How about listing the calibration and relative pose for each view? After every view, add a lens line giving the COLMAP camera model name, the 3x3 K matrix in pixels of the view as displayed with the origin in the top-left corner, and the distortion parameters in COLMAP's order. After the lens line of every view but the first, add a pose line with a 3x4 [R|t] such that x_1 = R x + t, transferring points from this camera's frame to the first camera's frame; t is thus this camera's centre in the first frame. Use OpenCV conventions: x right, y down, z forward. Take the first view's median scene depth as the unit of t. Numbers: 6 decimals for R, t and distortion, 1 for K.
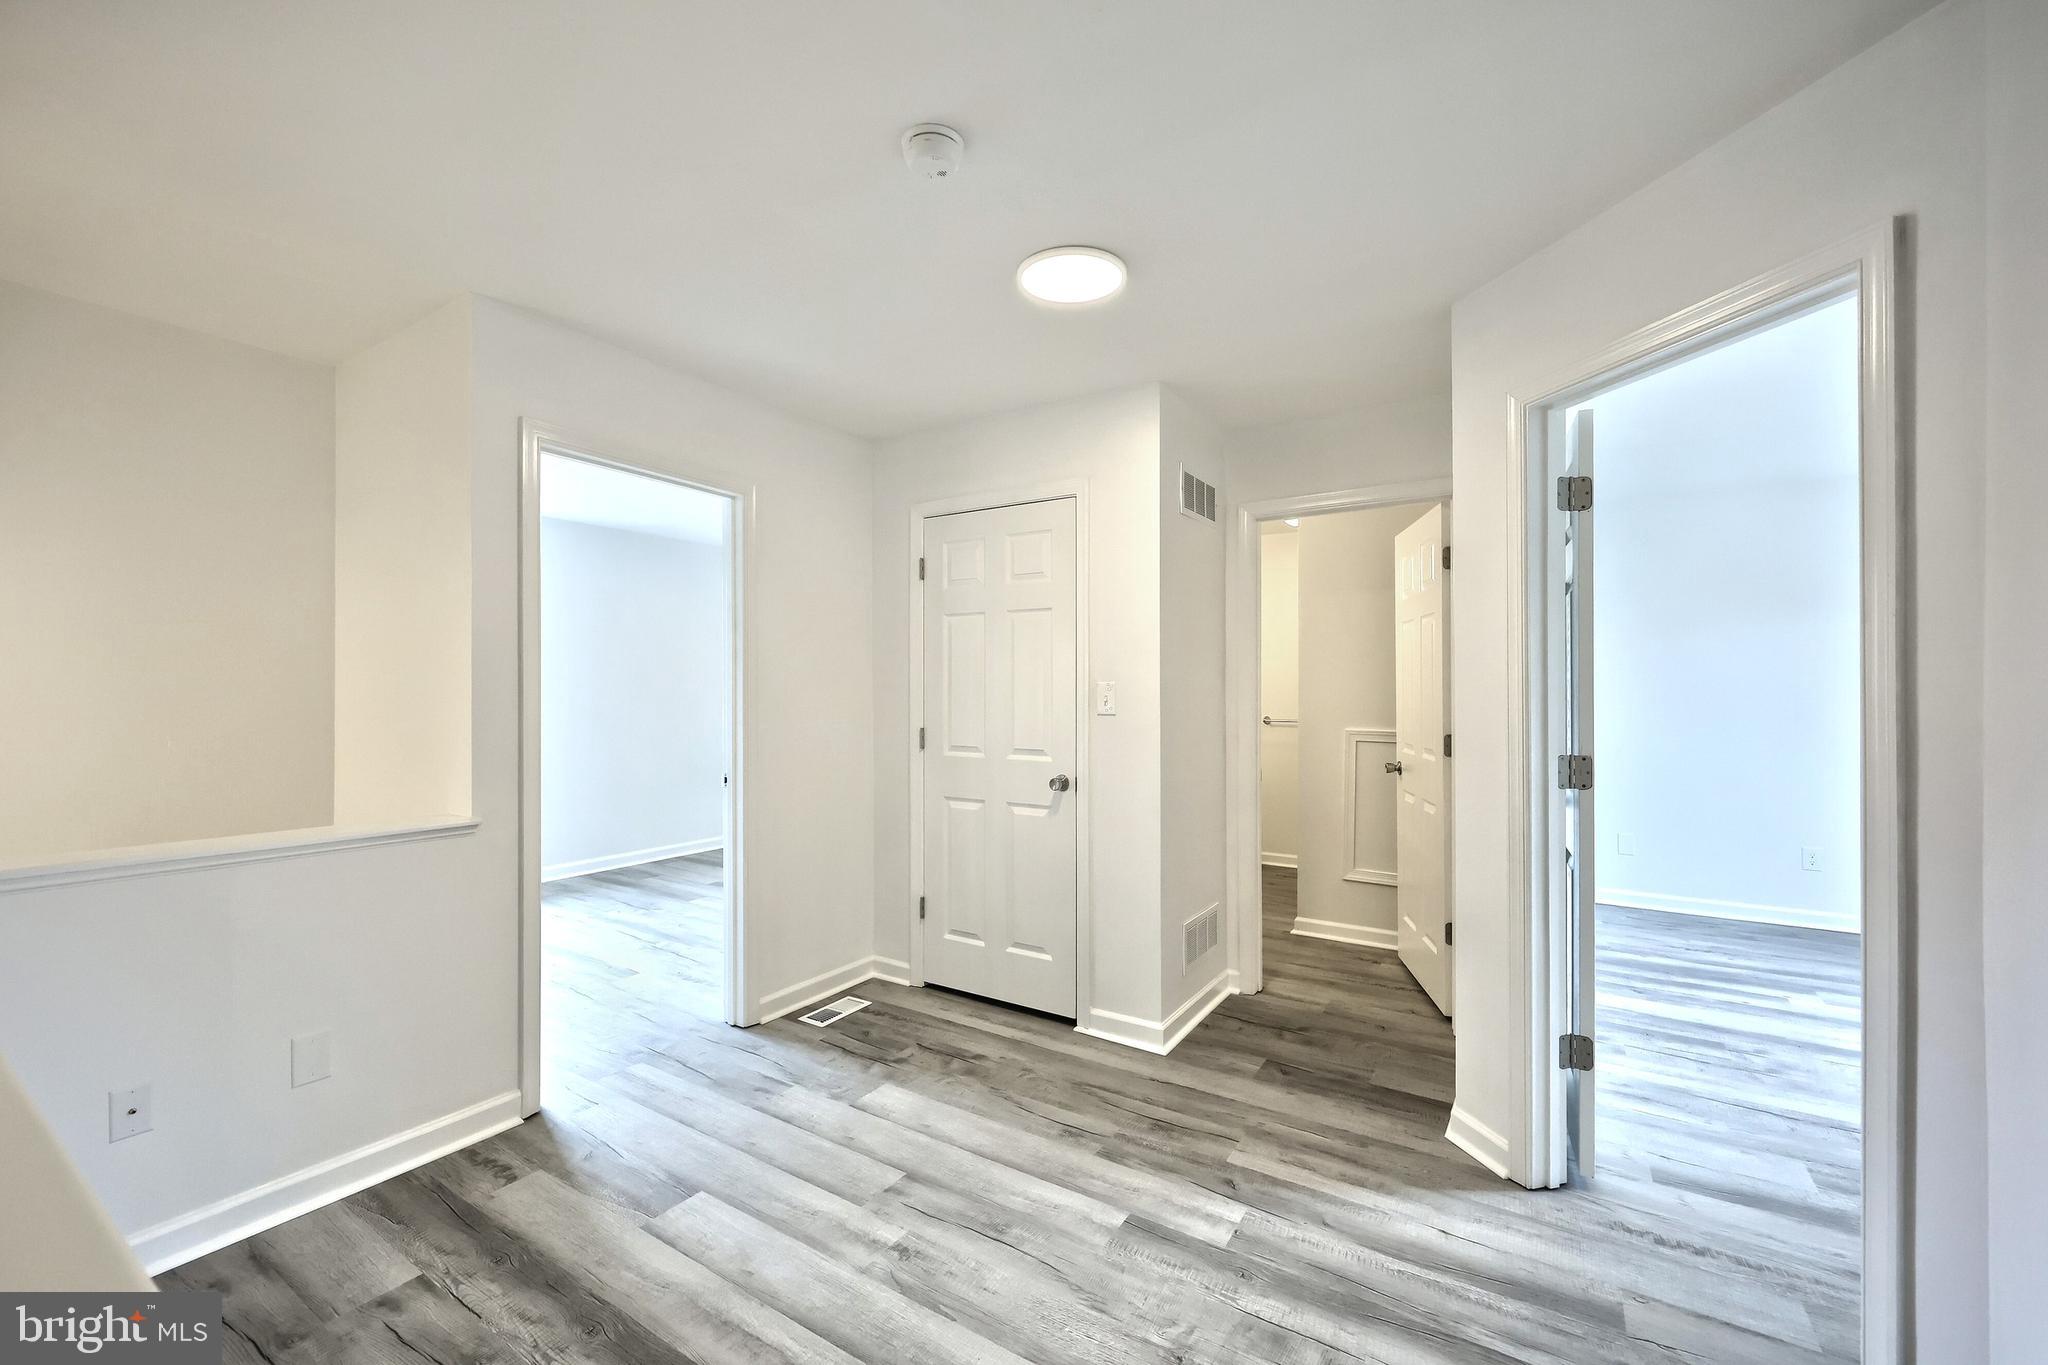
lens RADIAL K [[837.2, 0, 1022.8], [0, 837.2, 679.9], [0, 0, 1]] dist [0.000977, 0.000366]
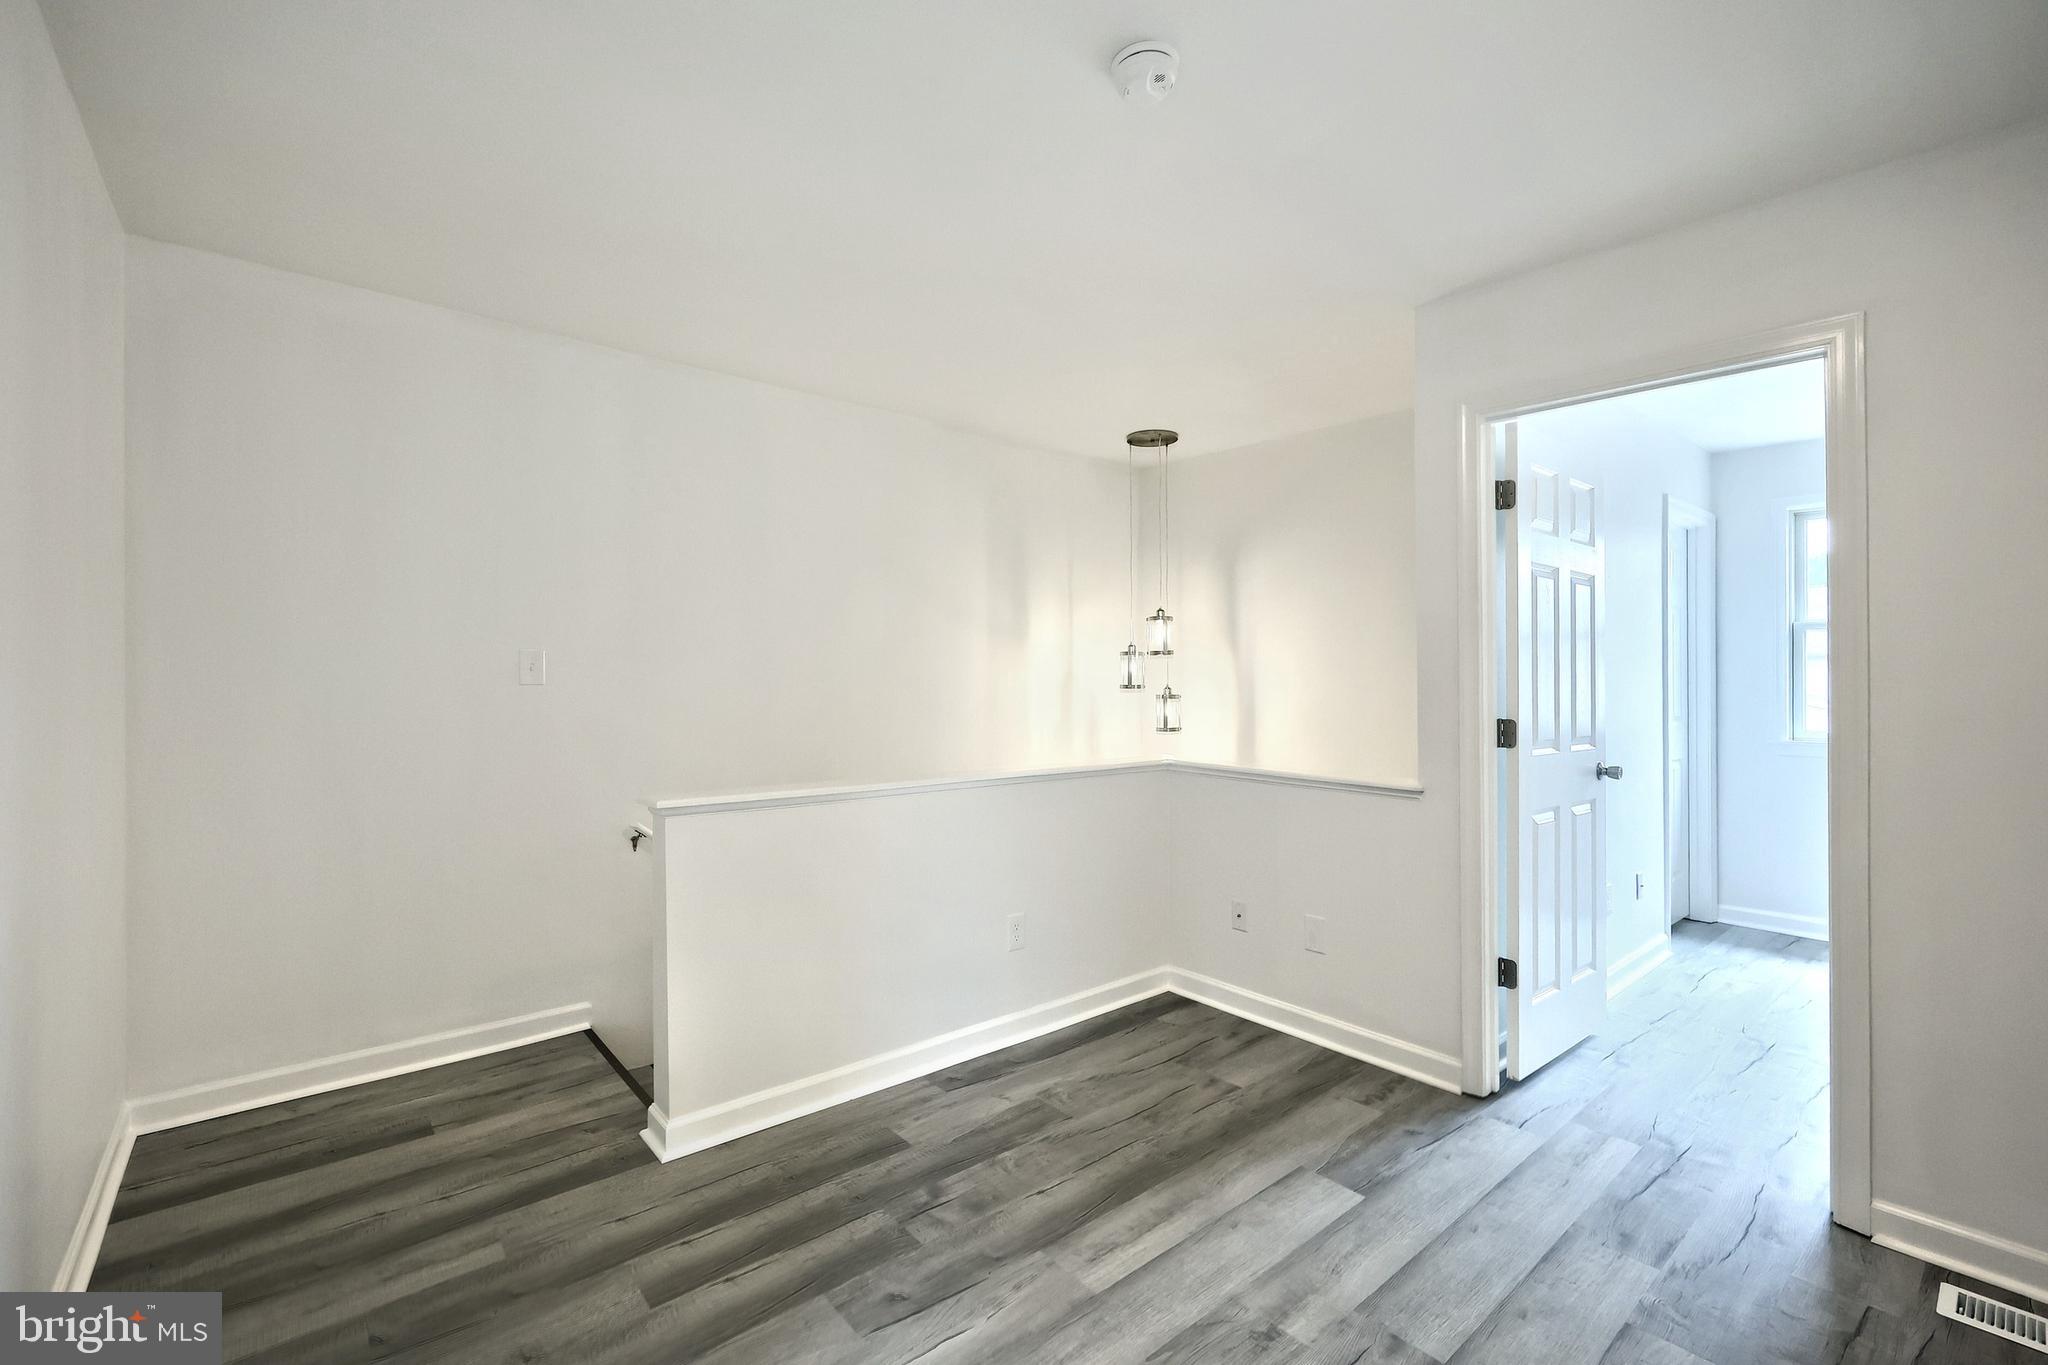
lens RADIAL K [[837.2, 0, 935.8], [0, 837.2, 688.6], [0, 0, 1]] dist [0.000977, 0.000366]
pose [[-0.339879, 0.003475, -0.940463, 0.660612], [0.006622, 0.999977, 0.001301, 0.037259], [0.940446, -0.005785, -0.339895, 0.871354]]
